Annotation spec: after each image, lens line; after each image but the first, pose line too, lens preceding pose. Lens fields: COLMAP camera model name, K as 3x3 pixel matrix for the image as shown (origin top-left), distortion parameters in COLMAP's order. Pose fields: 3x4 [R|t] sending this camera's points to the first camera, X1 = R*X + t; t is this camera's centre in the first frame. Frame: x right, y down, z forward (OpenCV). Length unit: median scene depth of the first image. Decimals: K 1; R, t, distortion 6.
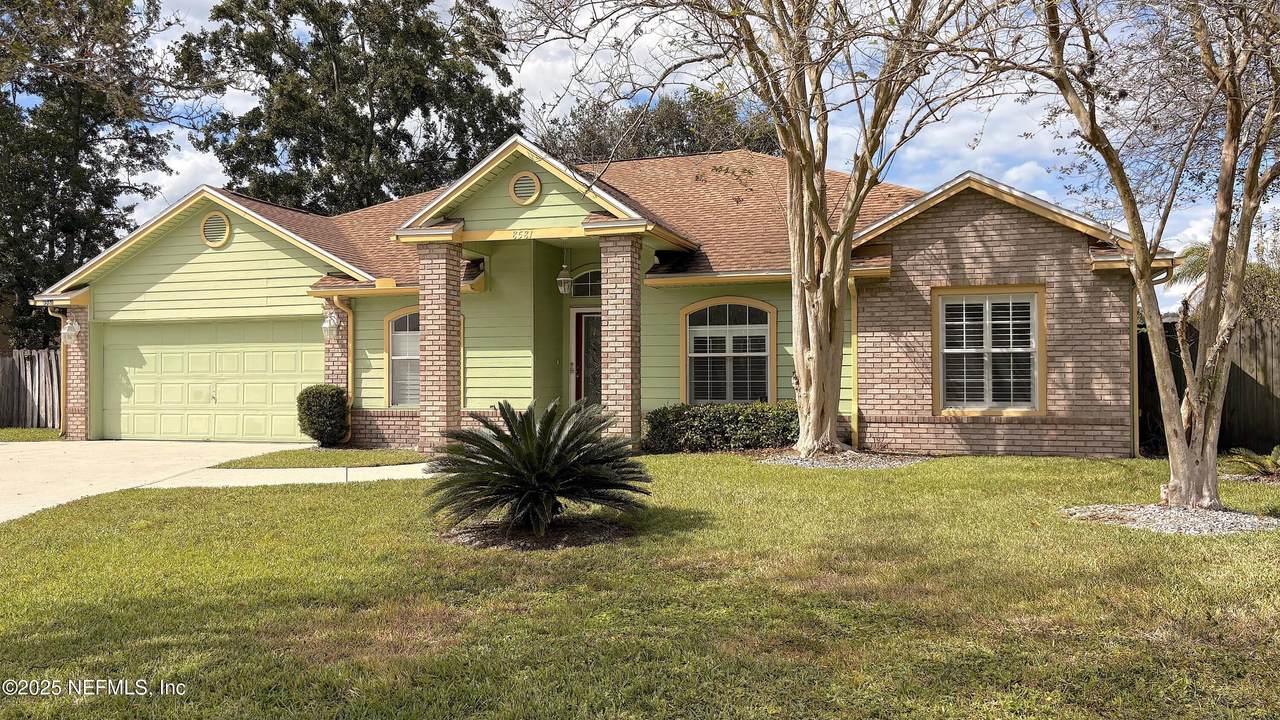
lens RADIAL K [[944.2, 0, 643.2], [0, 944.2, 355.6], [0, 0, 1]] dist [0.067409, 0.002687]
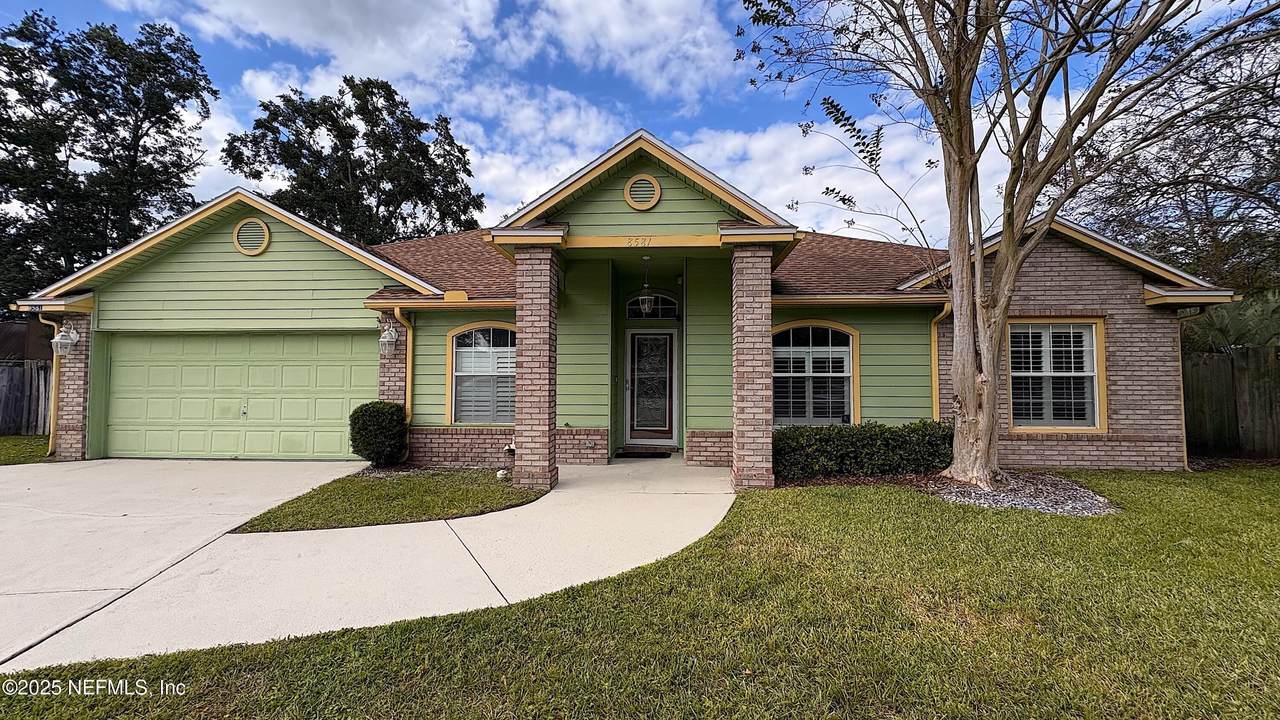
lens RADIAL K [[500.4, 0, 645.4], [0, 500.4, 359.8], [0, 0, 1]] dist [0.014238, 0.000339]
pose [[0.969300, 0.016581, 0.245321, -0.242522], [-0.011720, 0.999705, -0.021261, -0.004017], [-0.245601, 0.017734, 0.969209, 0.538684]]
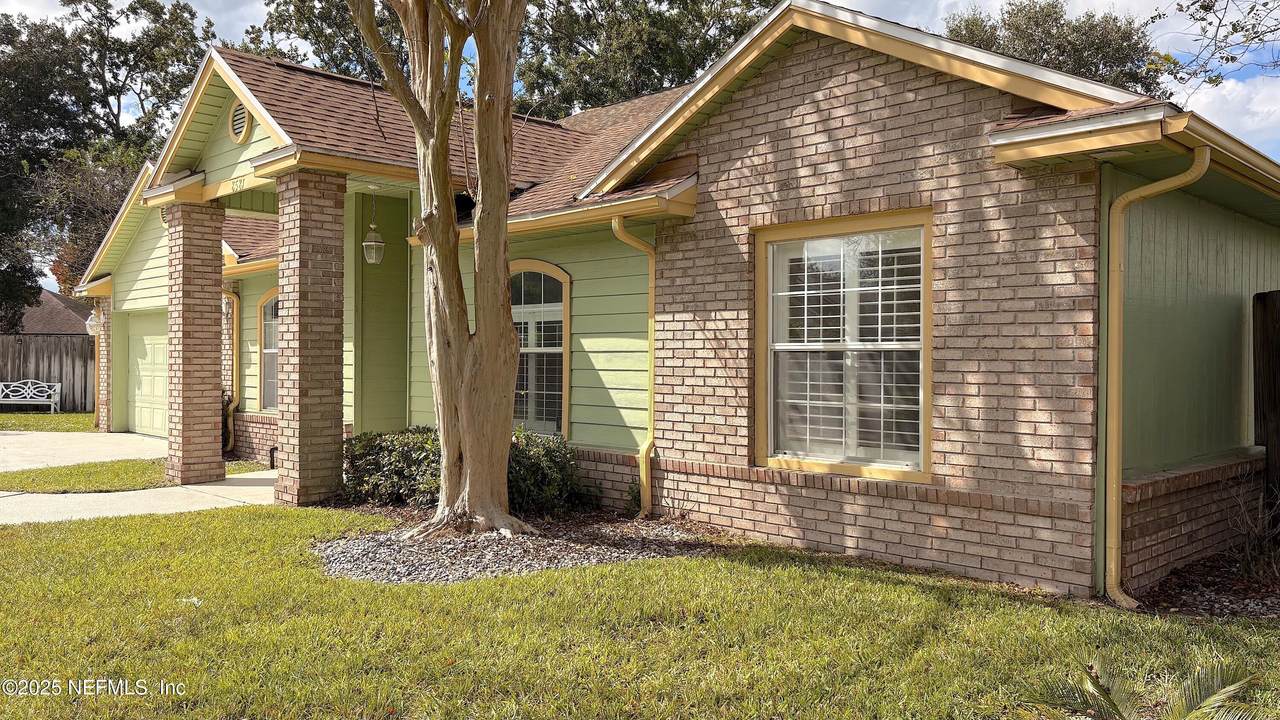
lens RADIAL K [[944.2, 0, 638.9], [0, 944.2, 356.9], [0, 0, 1]] dist [0.067409, 0.002687]
pose [[0.882002, 0.006630, -0.471200, 0.498600], [0.004128, 0.999754, 0.021795, -0.011075], [0.471228, -0.021168, 0.881757, 0.497401]]
